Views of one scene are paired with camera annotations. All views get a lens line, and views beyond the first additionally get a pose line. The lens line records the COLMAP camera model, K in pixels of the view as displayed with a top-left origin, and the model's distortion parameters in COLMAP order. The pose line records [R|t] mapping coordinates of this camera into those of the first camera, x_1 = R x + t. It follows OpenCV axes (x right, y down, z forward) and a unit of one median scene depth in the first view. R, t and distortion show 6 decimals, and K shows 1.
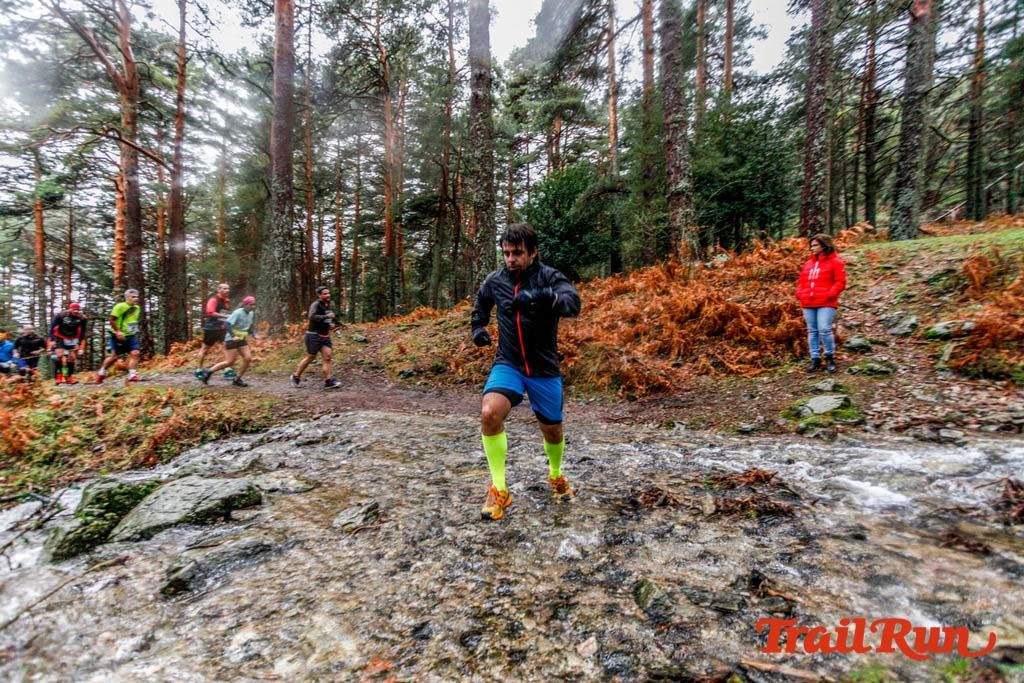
lens RADIAL K [[500.7, 0, 501.1], [0, 500.7, 342.8], [0, 0, 1]] dist [-0.037648, 0.028351]
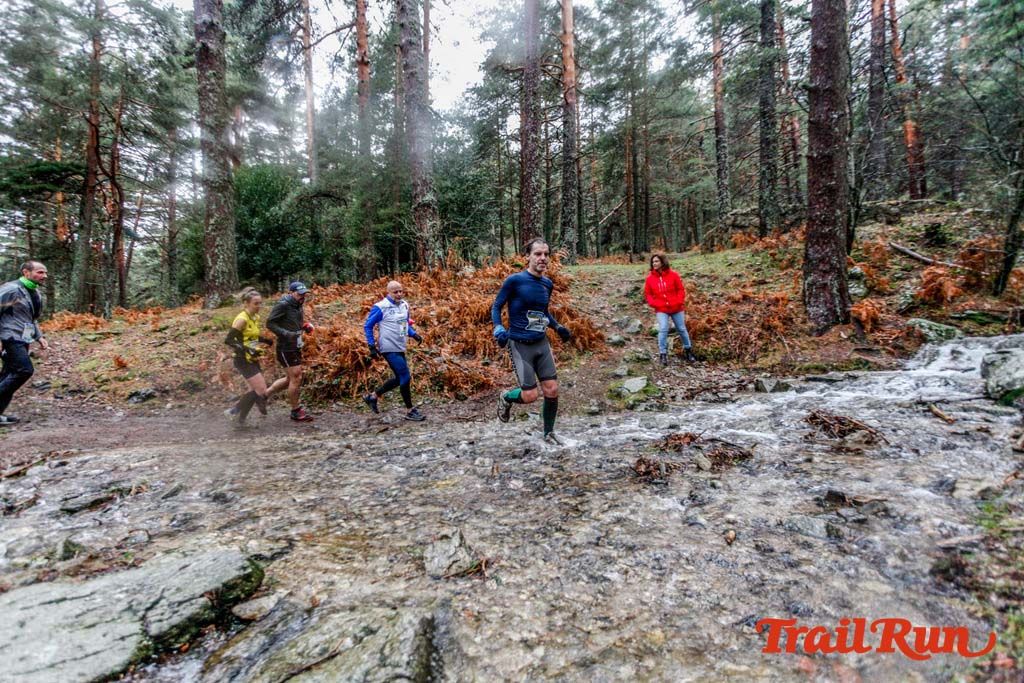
lens RADIAL K [[500.7, 0, 500.2], [0, 500.7, 344.0], [0, 0, 1]] dist [-0.037648, 0.028351]
pose [[0.796170, -0.017224, 0.604828, -0.154692], [0.034776, 0.999245, -0.017323, 0.013064], [-0.604073, 0.034826, 0.796168, 0.083414]]
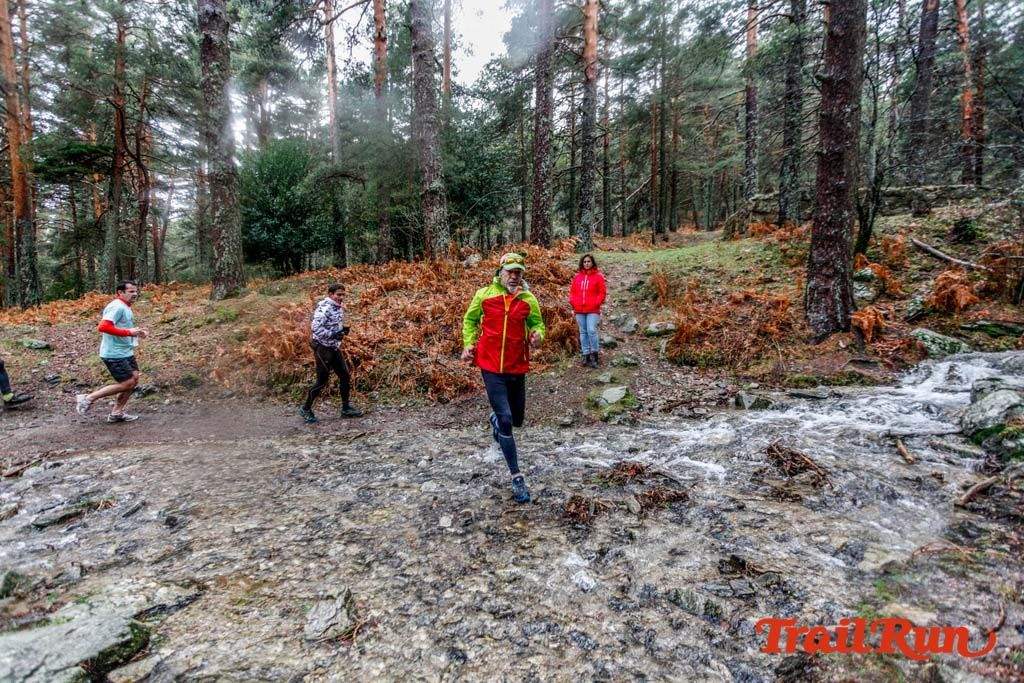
lens RADIAL K [[500.7, 0, 500.4], [0, 500.7, 342.7], [0, 0, 1]] dist [-0.037648, 0.028351]
pose [[0.831170, -0.033381, 0.555015, -0.112837], [0.015340, 0.999193, 0.037123, -0.023743], [-0.555806, -0.022341, 0.831012, 0.049703]]
